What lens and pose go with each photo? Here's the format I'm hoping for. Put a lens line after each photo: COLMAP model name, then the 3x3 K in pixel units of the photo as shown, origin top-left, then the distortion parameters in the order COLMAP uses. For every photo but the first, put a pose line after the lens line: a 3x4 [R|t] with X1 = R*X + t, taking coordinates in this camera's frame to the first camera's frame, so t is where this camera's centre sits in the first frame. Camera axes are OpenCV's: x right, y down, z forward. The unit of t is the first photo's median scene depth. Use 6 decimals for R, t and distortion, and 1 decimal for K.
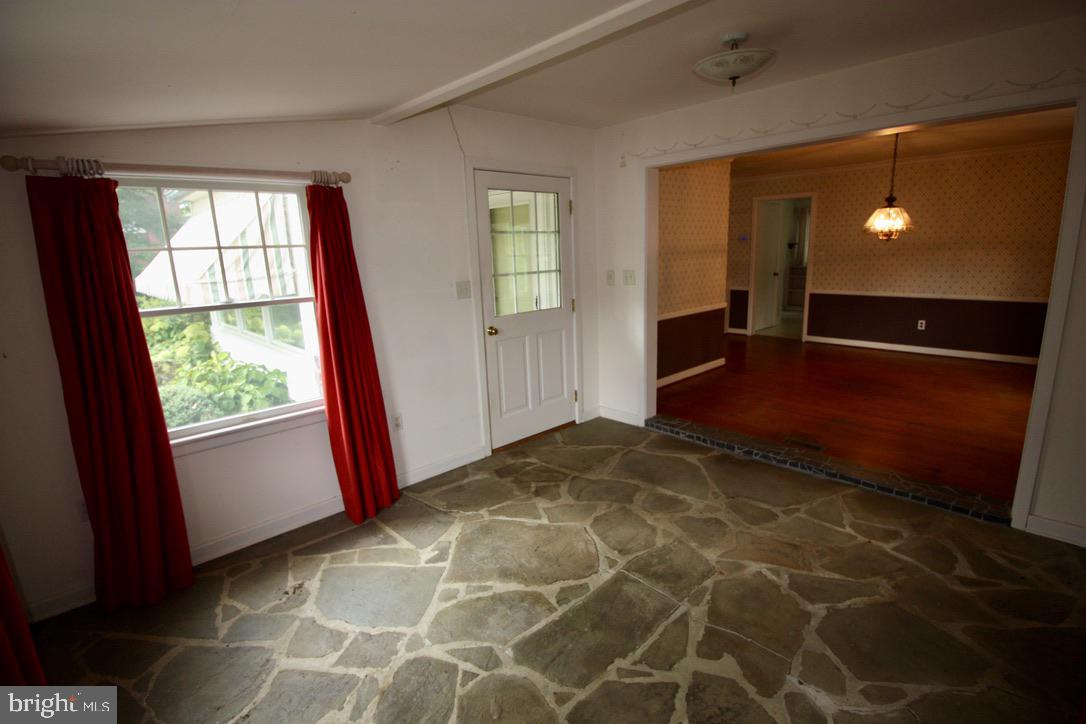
lens RADIAL K [[507.3, 0, 541.9], [0, 507.3, 358.4], [0, 0, 1]] dist [-0.014308, -0.003865]
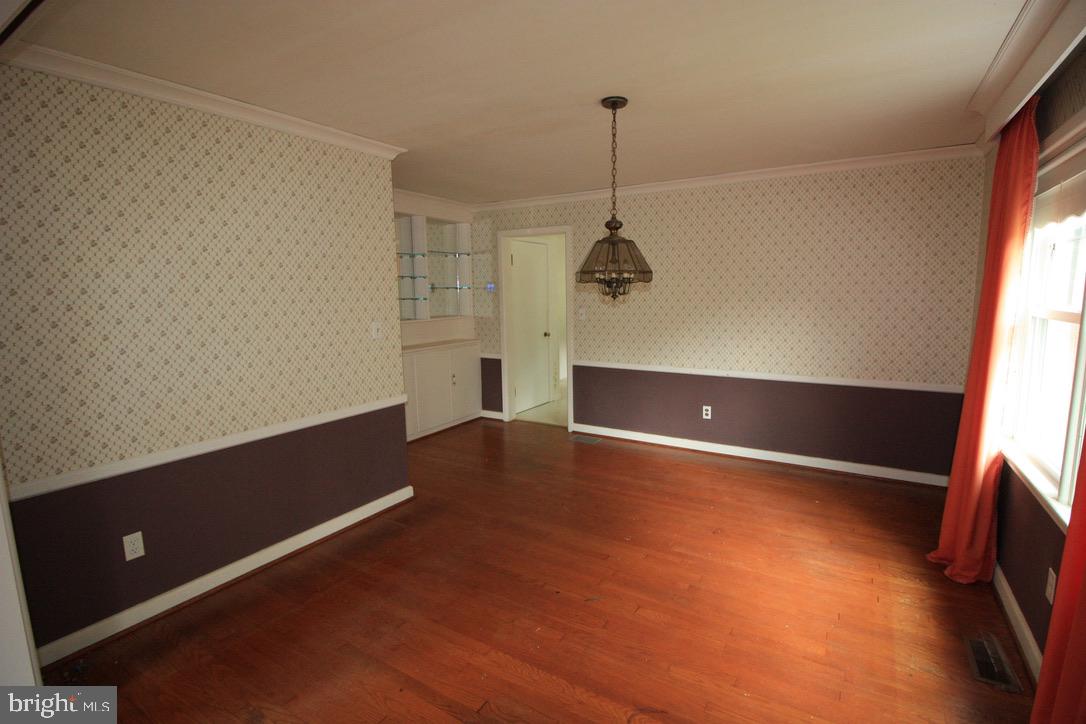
lens RADIAL K [[507.3, 0, 543.1], [0, 507.3, 365.0], [0, 0, 1]] dist [-0.014308, -0.003865]
pose [[0.965977, -0.019565, 0.257887, 0.349372], [0.037769, 0.997116, -0.065824, -0.095437], [-0.255856, 0.073325, 0.963930, 0.365079]]
